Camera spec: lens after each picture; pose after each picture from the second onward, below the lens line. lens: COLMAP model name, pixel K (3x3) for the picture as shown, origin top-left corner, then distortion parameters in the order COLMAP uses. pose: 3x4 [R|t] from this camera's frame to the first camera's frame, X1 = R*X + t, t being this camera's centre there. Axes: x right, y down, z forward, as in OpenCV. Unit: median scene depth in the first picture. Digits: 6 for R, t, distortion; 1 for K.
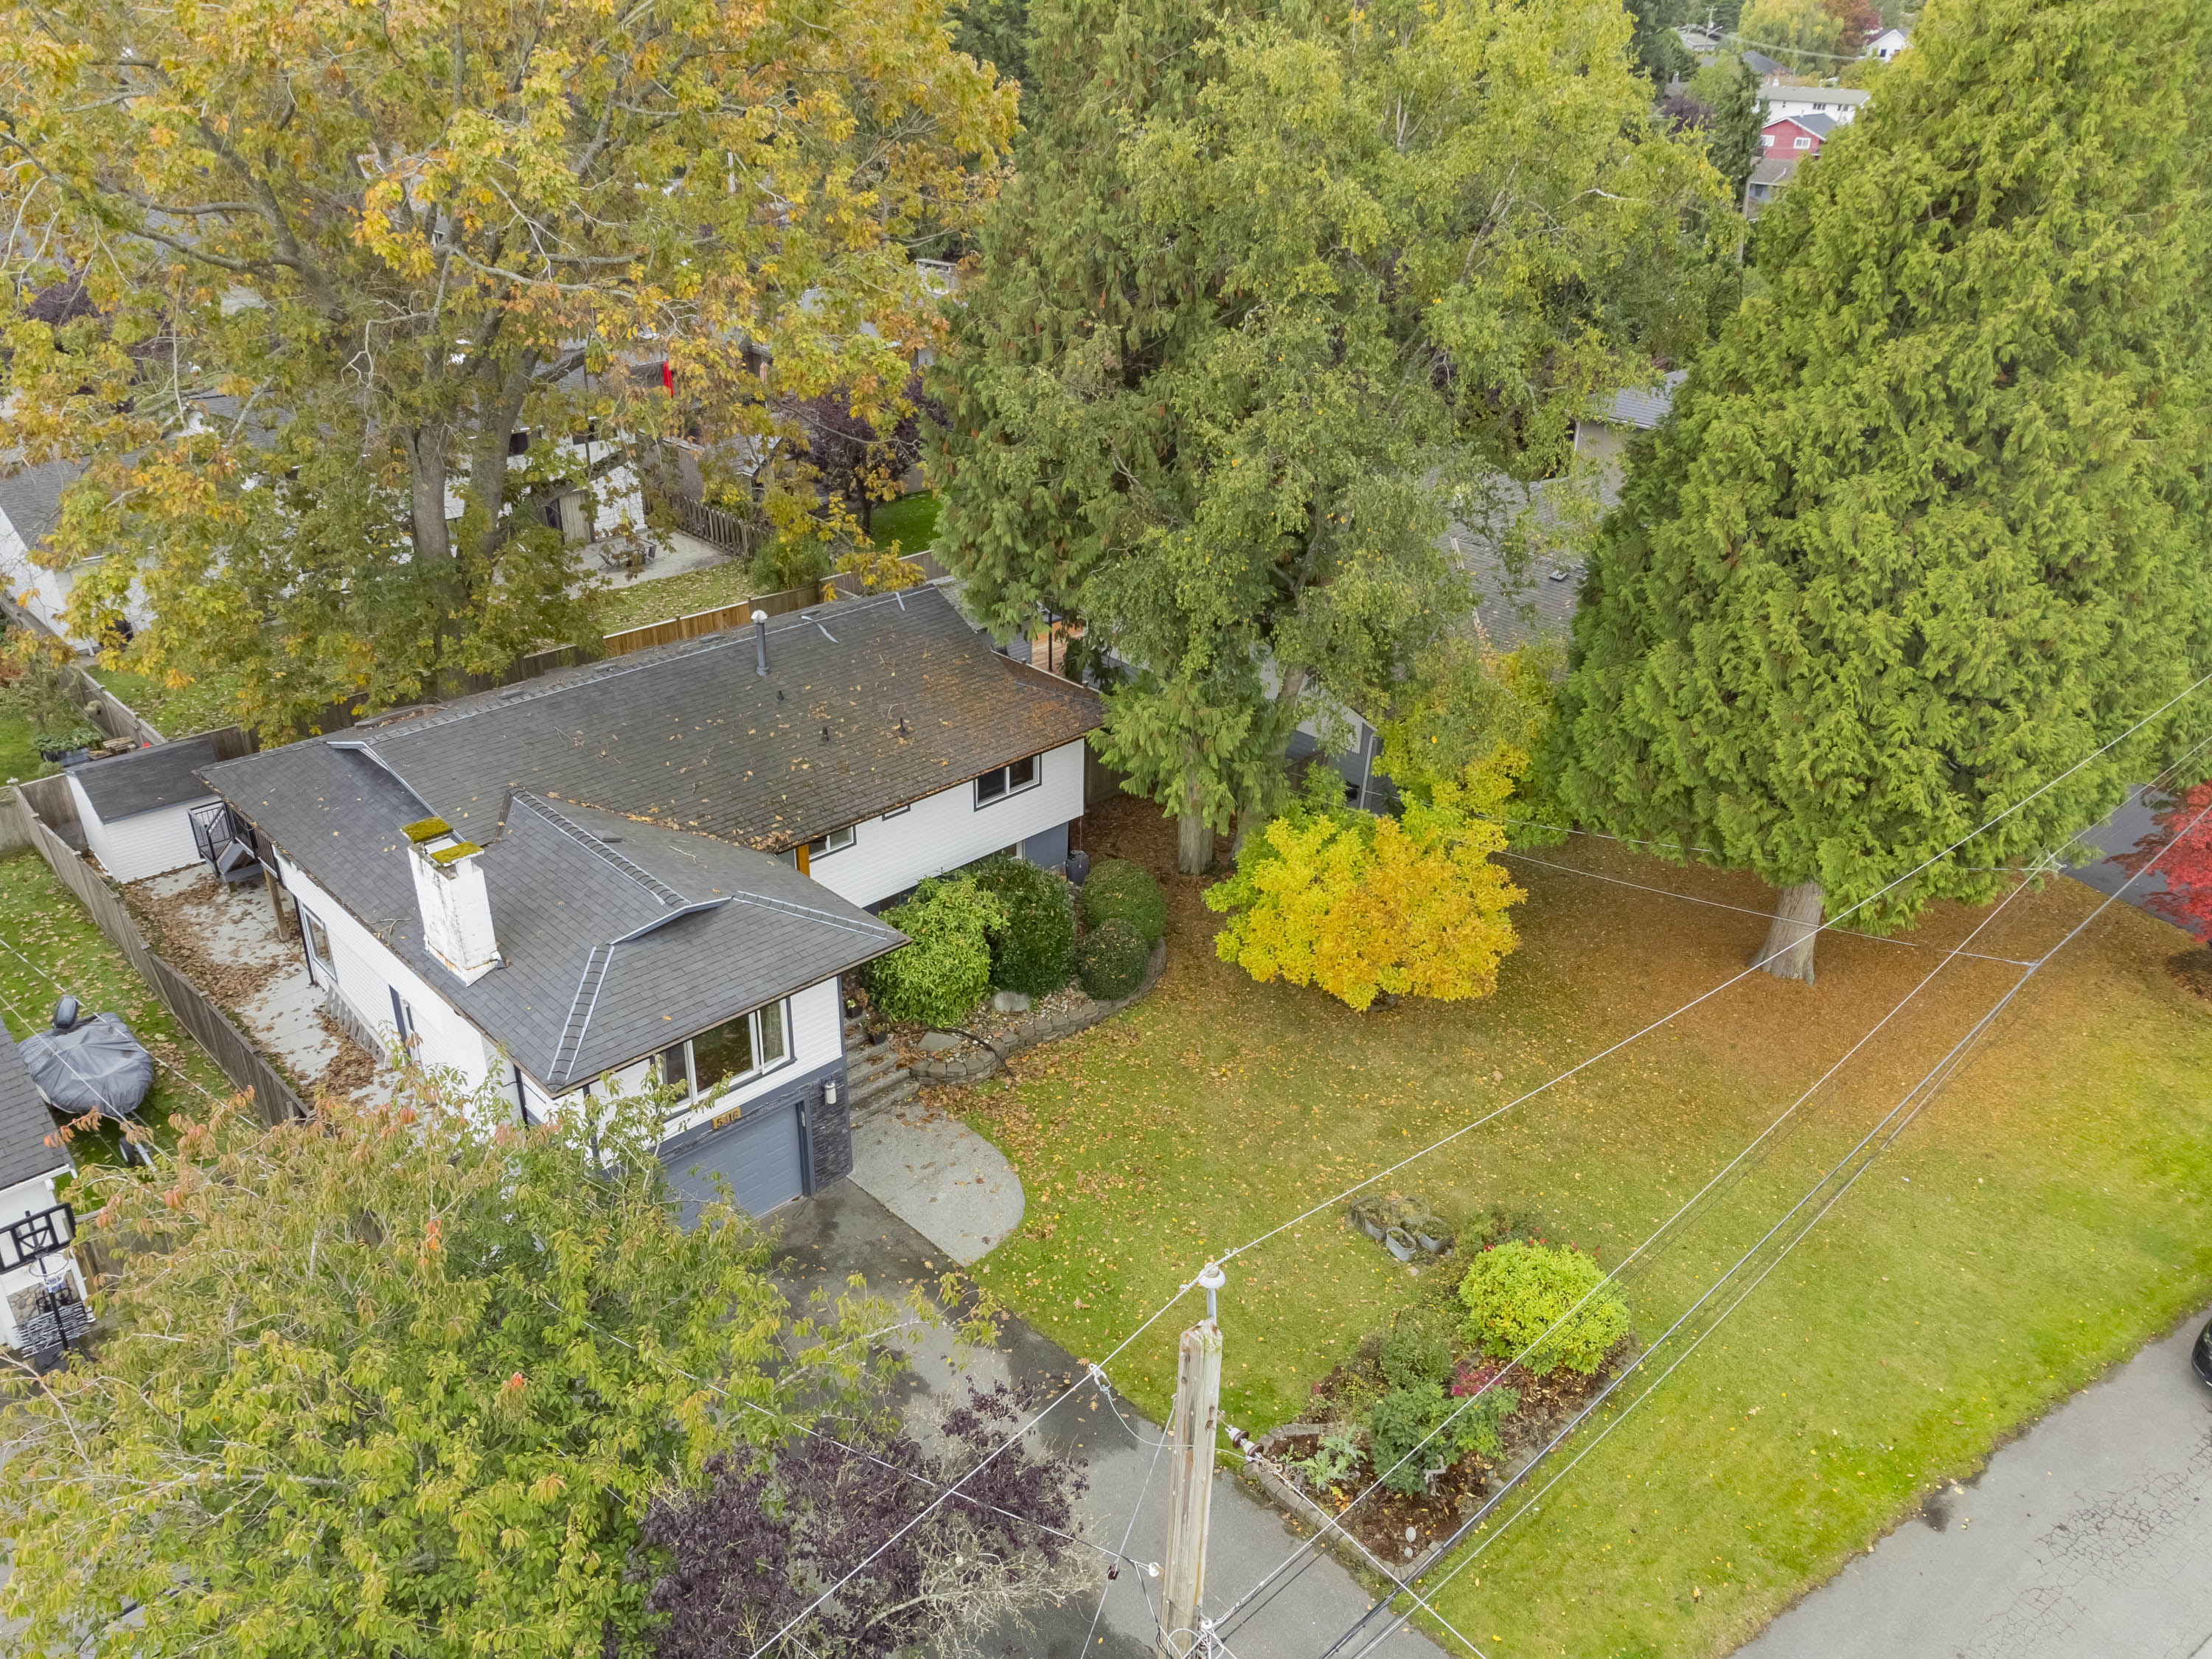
lens RADIAL K [[1669.7, 0, 1086.4], [0, 1669.7, 815.7], [0, 0, 1]] dist [0.005365, 0.014646]
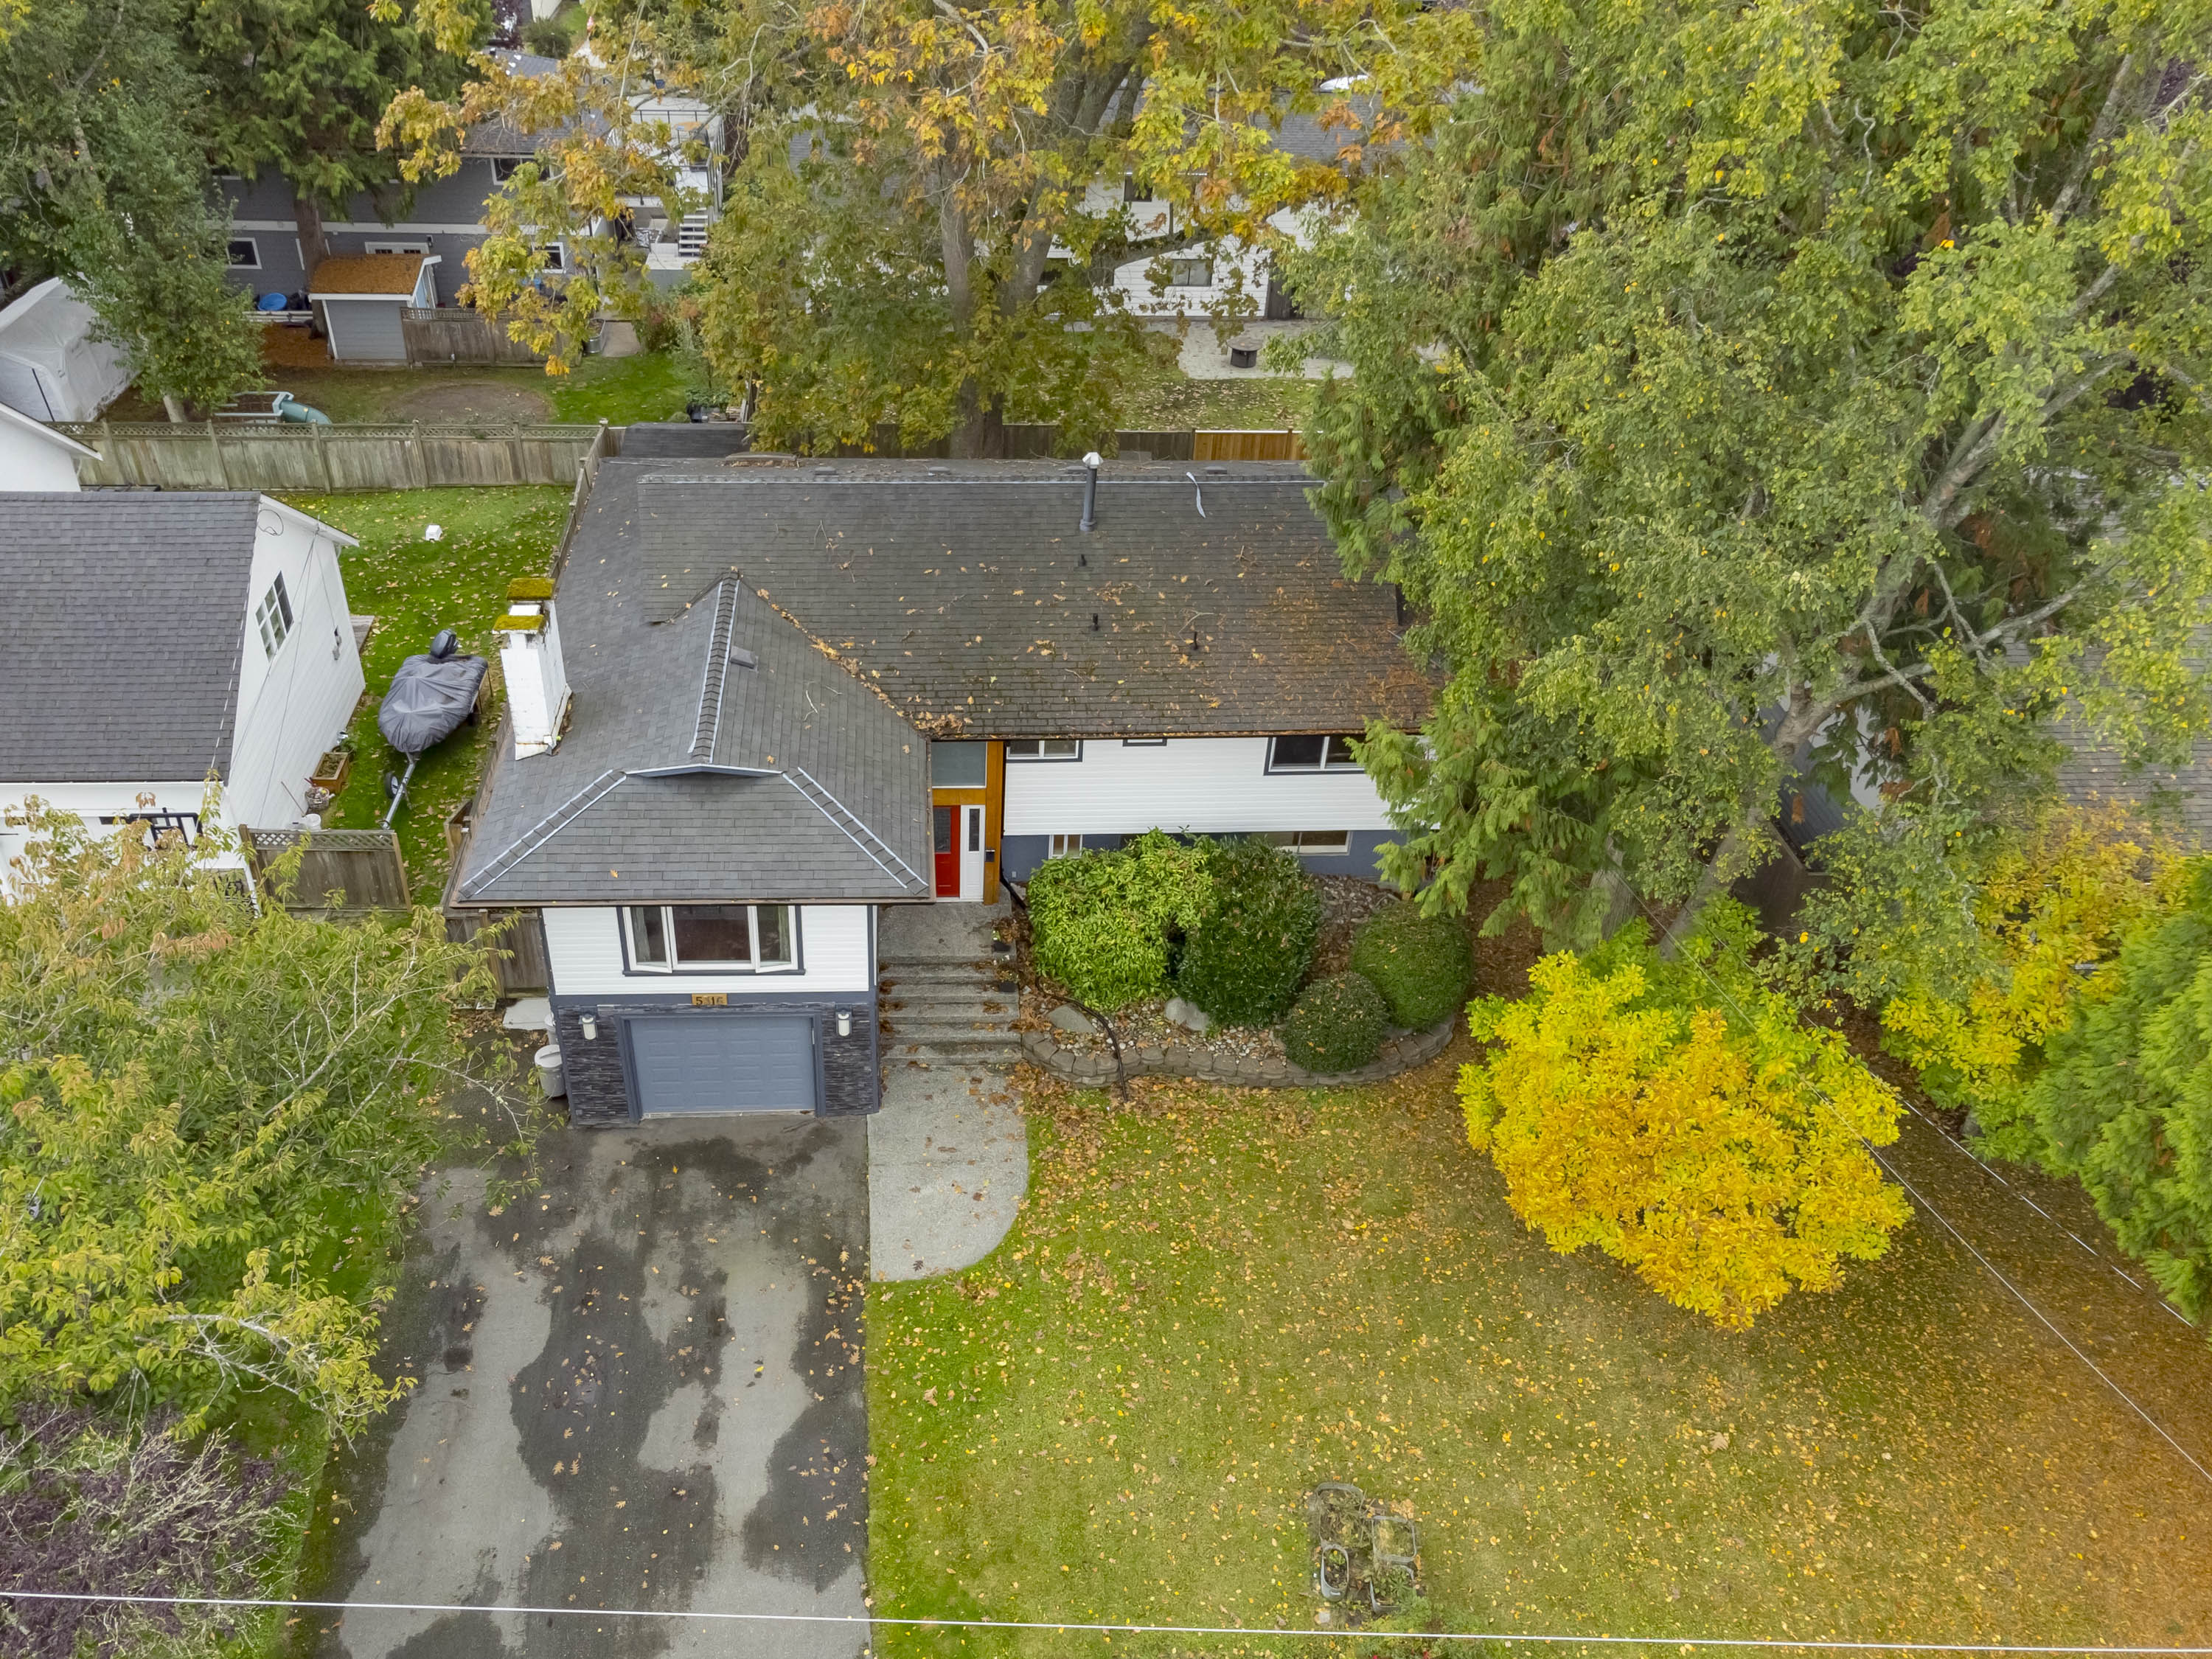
lens RADIAL K [[1726.0, 0, 966.3], [0, 1726.0, 833.6], [0, 0, 1]] dist [0.011647, -0.008688]
pose [[0.750673, 0.385212, -0.536751, 0.299640], [-0.302781, 0.922677, 0.238727, -0.140233], [0.587208, -0.016688, 0.809264, 0.282969]]
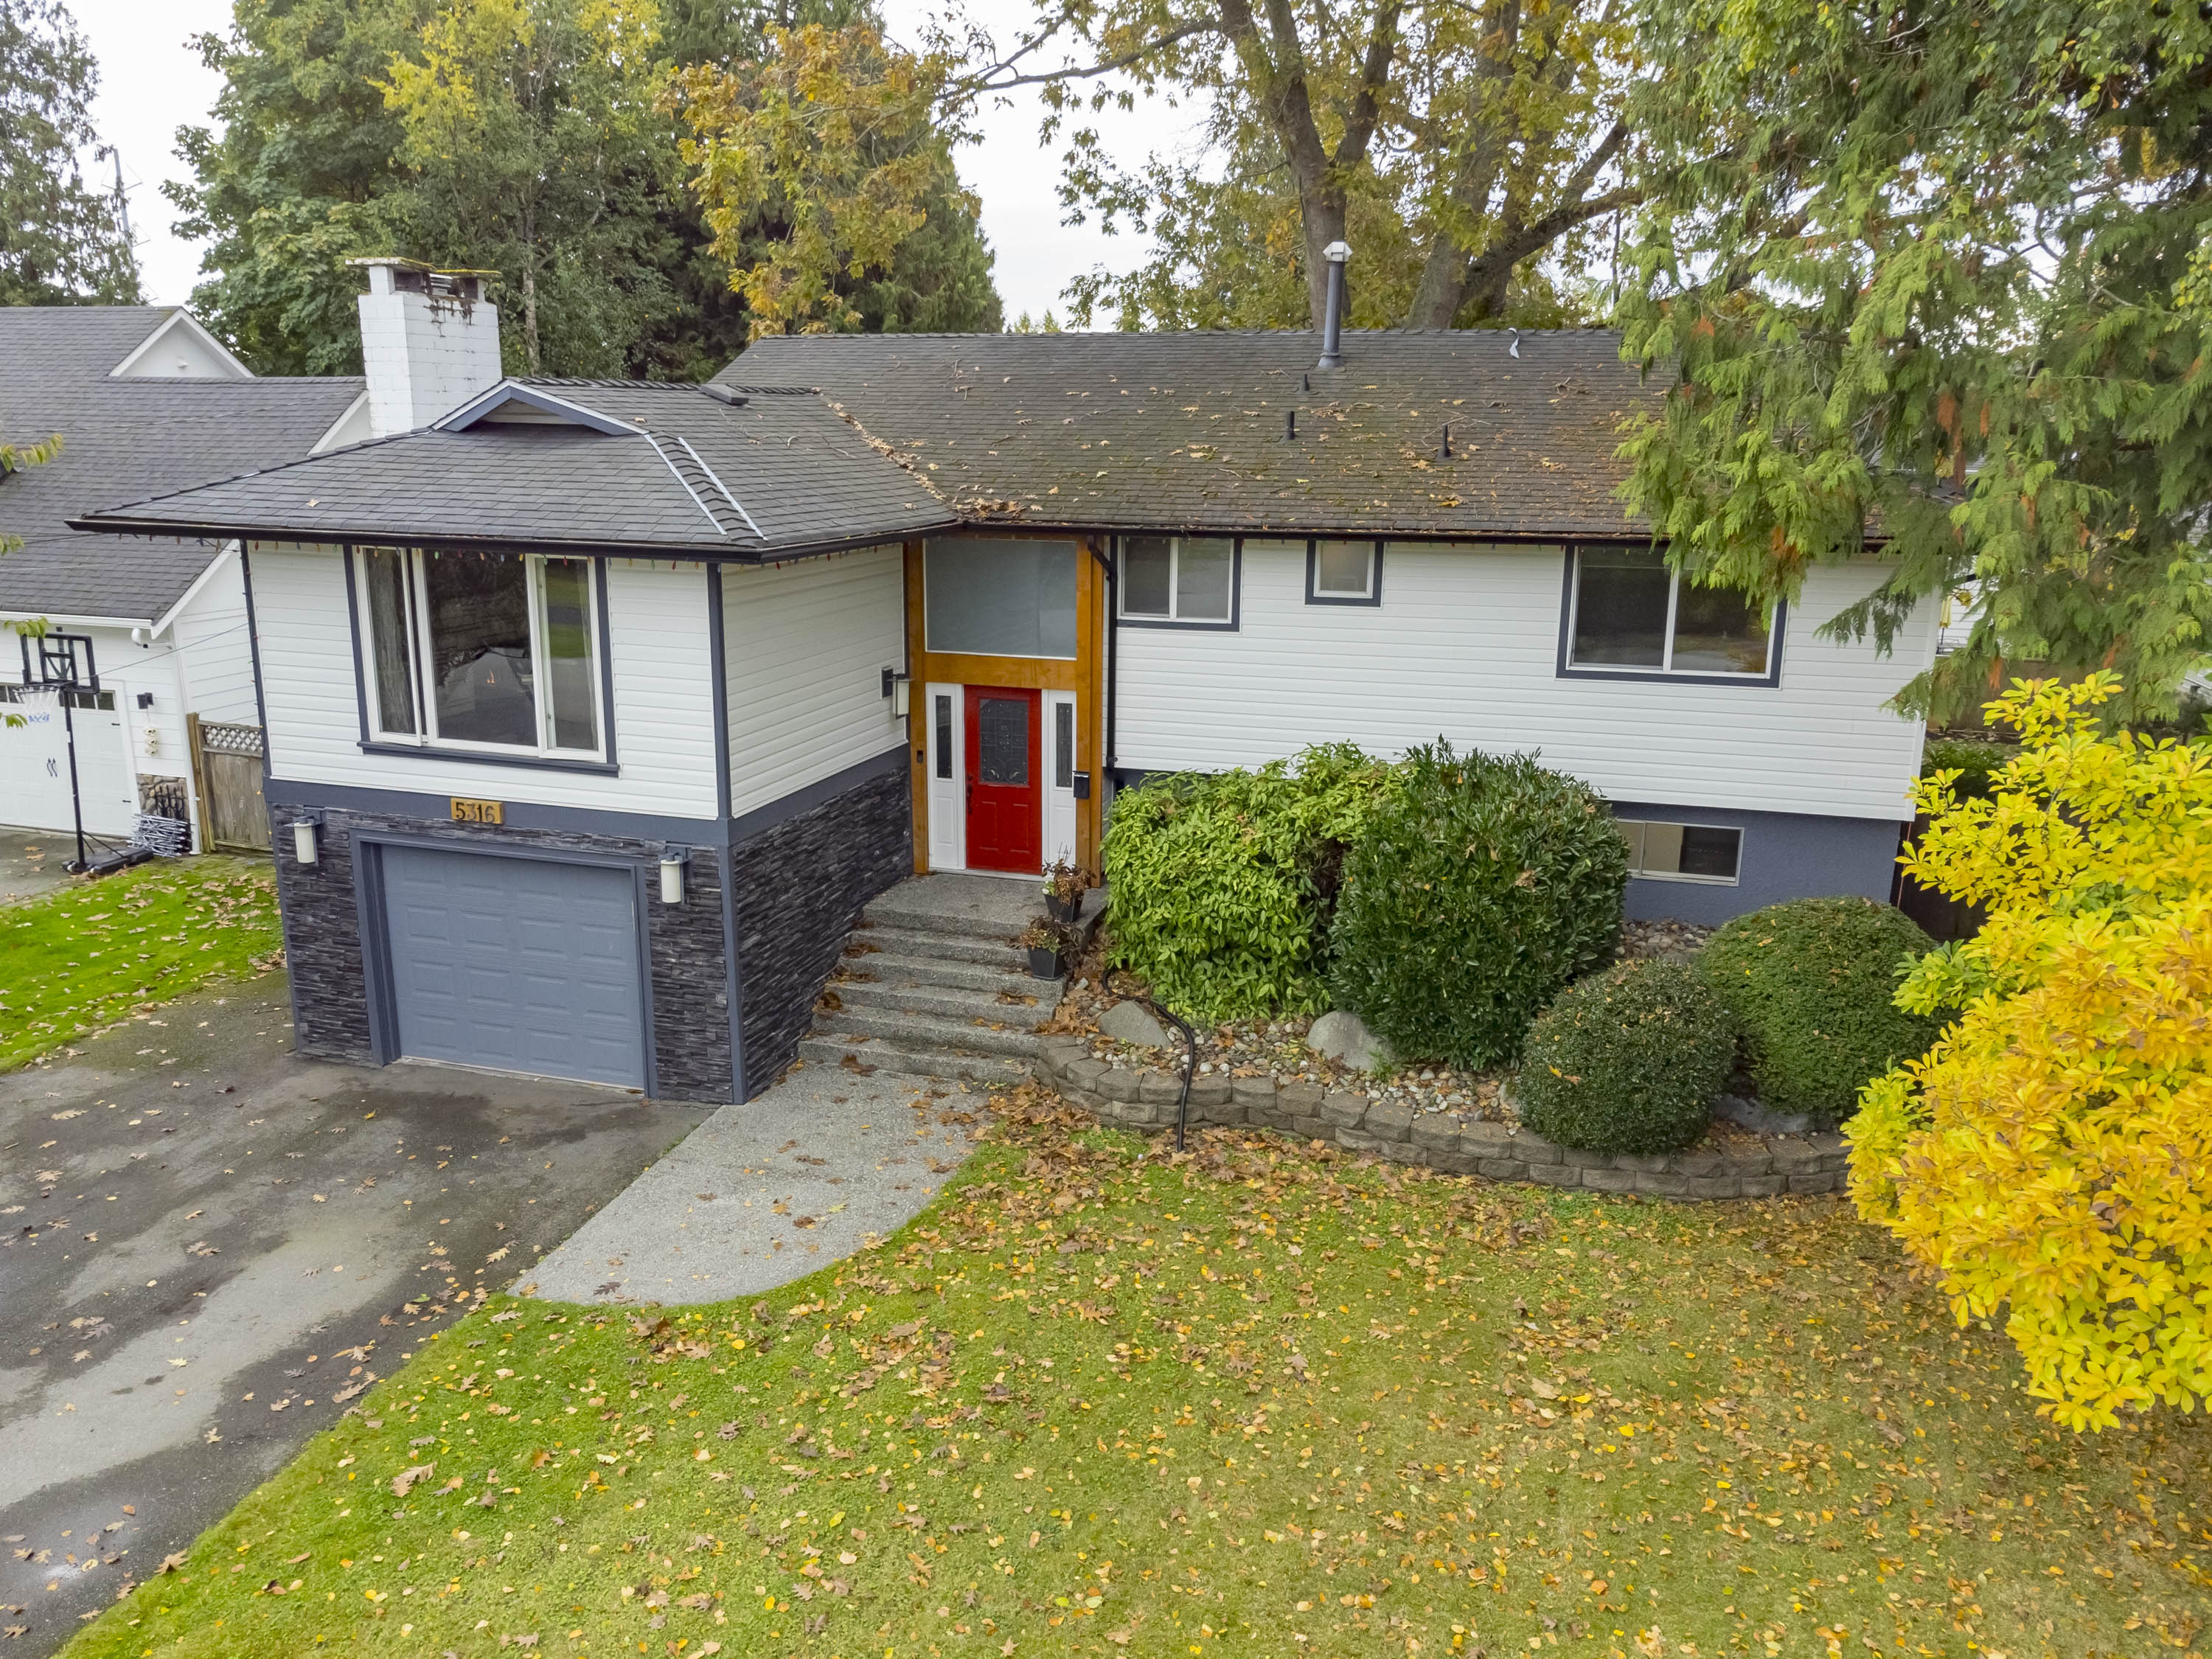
lens RADIAL K [[1669.7, 0, 1083.4], [0, 1669.7, 827.8], [0, 0, 1]] dist [0.005365, 0.014646]
pose [[0.485960, 0.203493, -0.849961, 0.282576], [-0.397150, 0.917724, -0.007351, 0.096305], [0.778534, 0.341134, 0.526795, 0.742674]]
